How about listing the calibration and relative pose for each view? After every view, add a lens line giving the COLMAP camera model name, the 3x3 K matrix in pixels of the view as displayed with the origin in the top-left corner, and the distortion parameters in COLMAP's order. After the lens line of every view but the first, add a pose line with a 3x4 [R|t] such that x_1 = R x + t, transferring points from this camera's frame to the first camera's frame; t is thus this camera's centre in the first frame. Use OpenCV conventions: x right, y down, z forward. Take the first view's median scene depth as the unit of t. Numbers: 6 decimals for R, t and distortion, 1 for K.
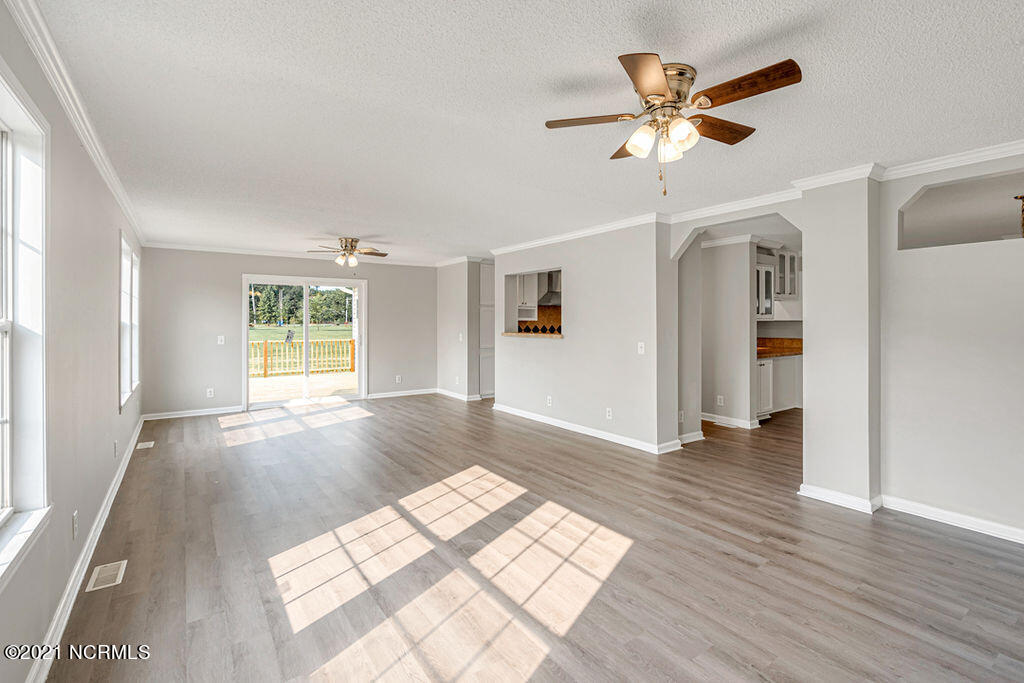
lens RADIAL K [[458.7, 0, 501.1], [0, 458.7, 317.7], [0, 0, 1]] dist [-0.001244, 0.000022]
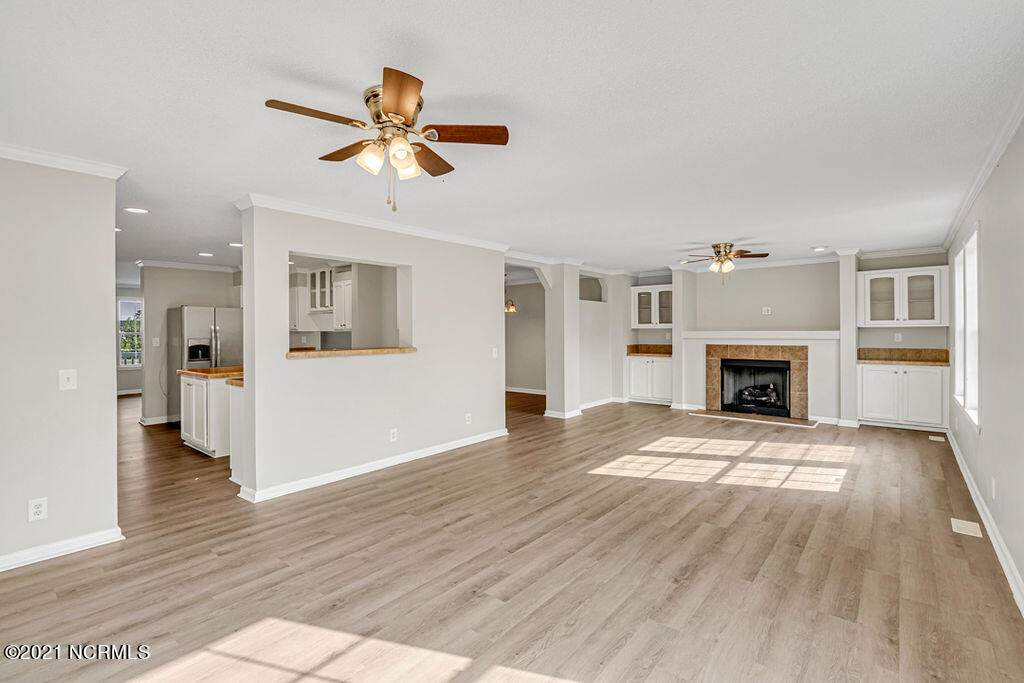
lens RADIAL K [[469.3, 0, 511.5], [0, 469.3, 332.8], [0, 0, 1]] dist [-0.001376, 0.000378]
pose [[-0.269674, -0.002732, 0.962948, -1.034165], [0.001946, 0.999992, 0.003383, 0.011278], [-0.962950, 0.002786, -0.269667, 1.496627]]
